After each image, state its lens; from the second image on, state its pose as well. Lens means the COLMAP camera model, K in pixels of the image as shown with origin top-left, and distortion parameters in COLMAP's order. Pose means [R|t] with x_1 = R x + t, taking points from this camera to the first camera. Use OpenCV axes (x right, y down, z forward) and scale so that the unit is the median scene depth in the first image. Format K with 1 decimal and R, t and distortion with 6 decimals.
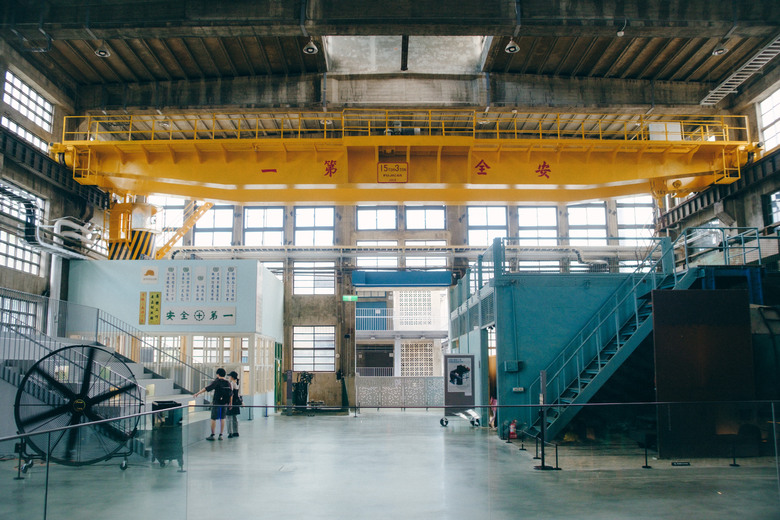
lens RADIAL K [[971.4, 0, 389.6], [0, 971.4, 260.7], [0, 0, 1]] dist [-0.036971, 0.000000]
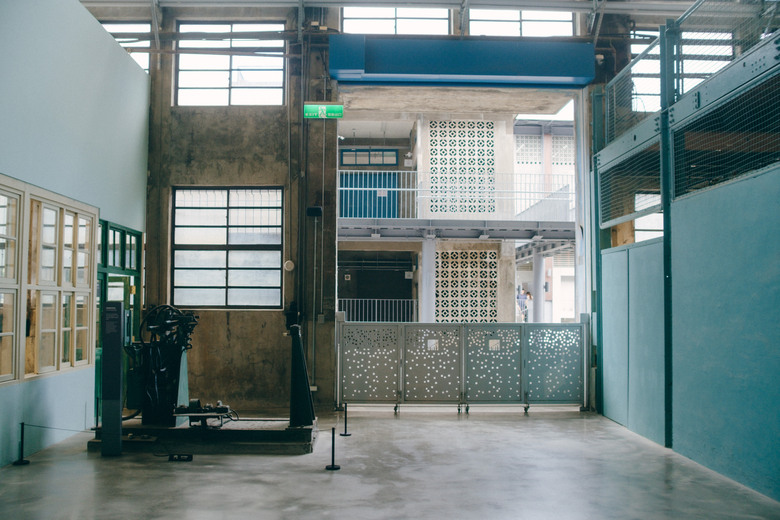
lens RADIAL K [[971.4, 0, 390.3], [0, 971.4, 258.7], [0, 0, 1]] dist [-0.036971, 0.000000]
pose [[0.999777, 0.011620, 0.017660, -0.020625], [-0.012732, 0.997855, 0.064213, 0.069423], [-0.016876, -0.064423, 0.997780, 0.615388]]
